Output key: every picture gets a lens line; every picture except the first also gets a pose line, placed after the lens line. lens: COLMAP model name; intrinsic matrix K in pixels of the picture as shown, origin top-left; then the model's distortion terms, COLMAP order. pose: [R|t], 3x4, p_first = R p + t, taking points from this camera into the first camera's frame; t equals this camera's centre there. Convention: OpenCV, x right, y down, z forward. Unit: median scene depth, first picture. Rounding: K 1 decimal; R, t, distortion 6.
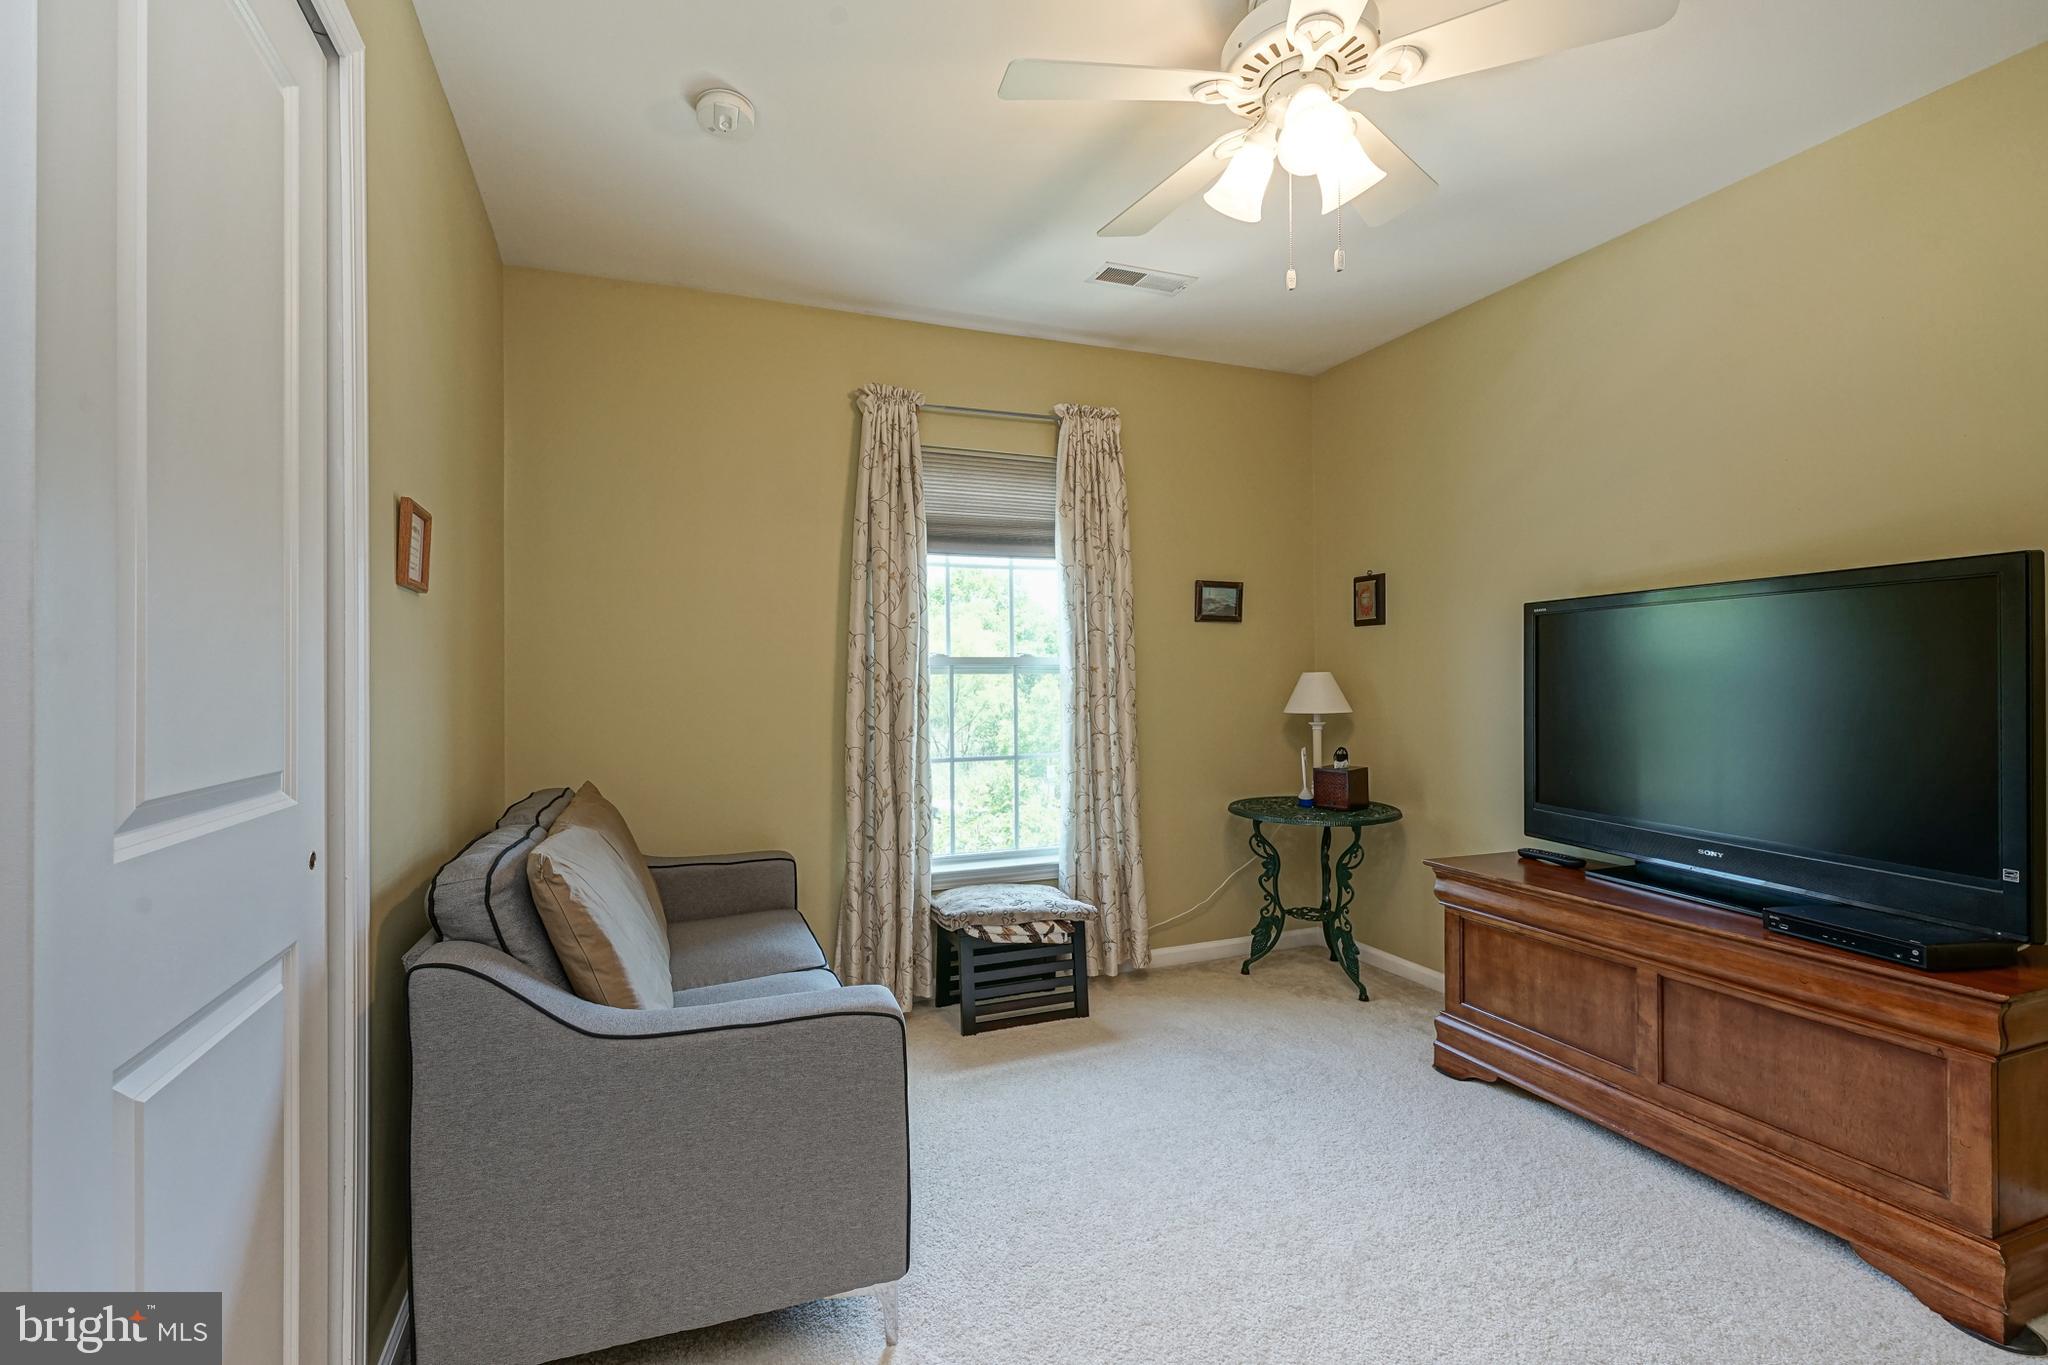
lens RADIAL K [[892.3, 0, 1018.9], [0, 892.3, 673.1], [0, 0, 1]] dist [-0.001876, -0.000120]
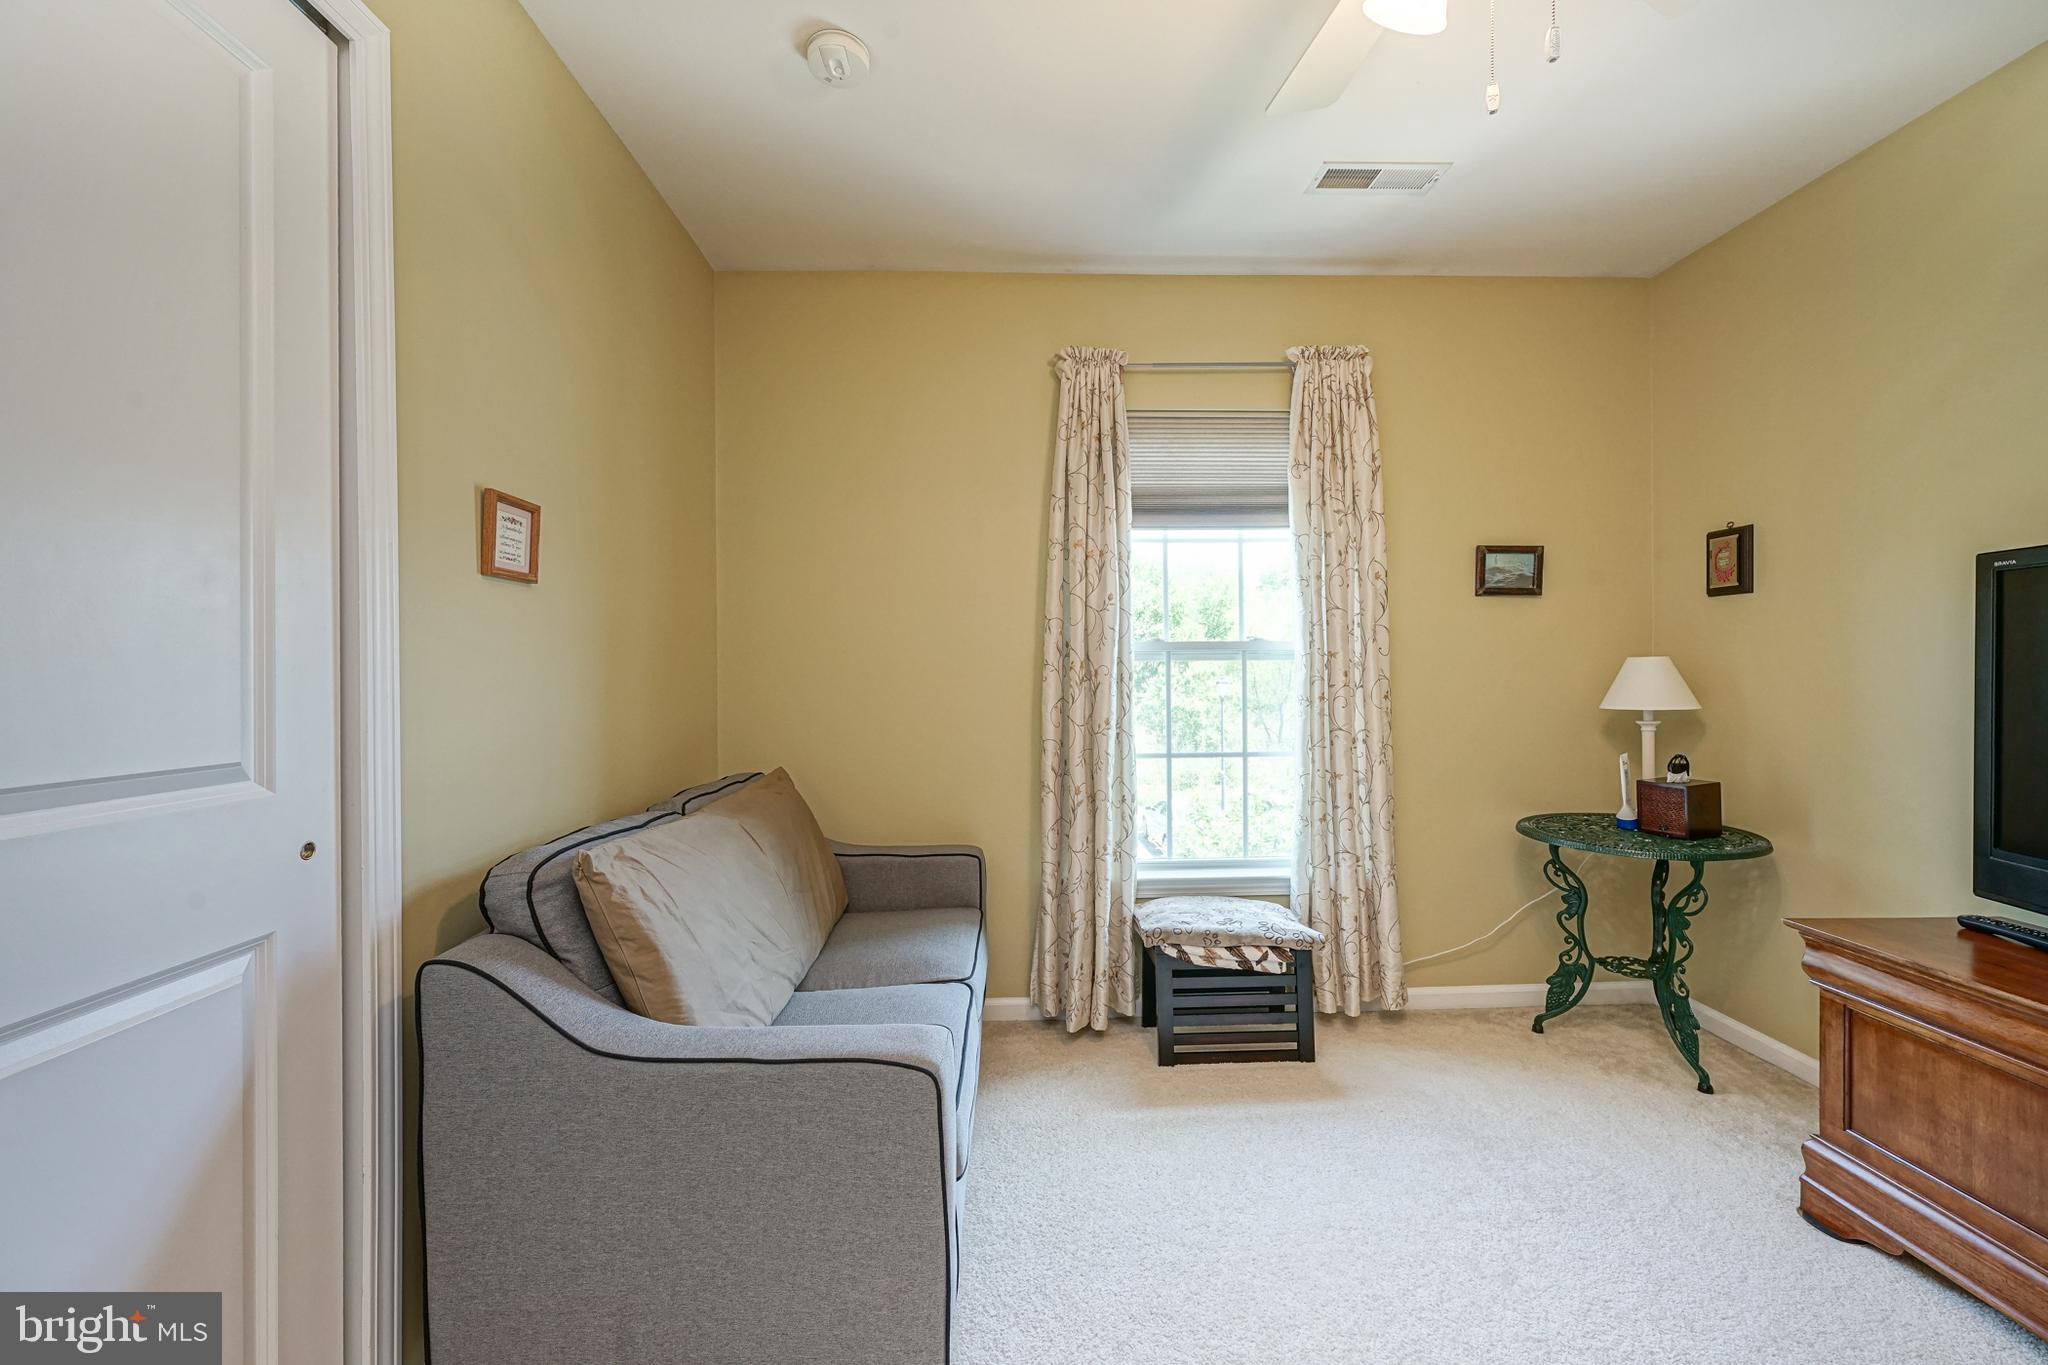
lens RADIAL K [[892.3, 0, 1018.9], [0, 892.3, 673.1], [0, 0, 1]] dist [-0.001876, -0.000120]
pose [[0.943039, 0.001414, -0.332679, 0.094126], [0.003612, 0.999889, 0.014486, -0.000175], [0.332662, -0.014862, 0.942929, 0.106095]]
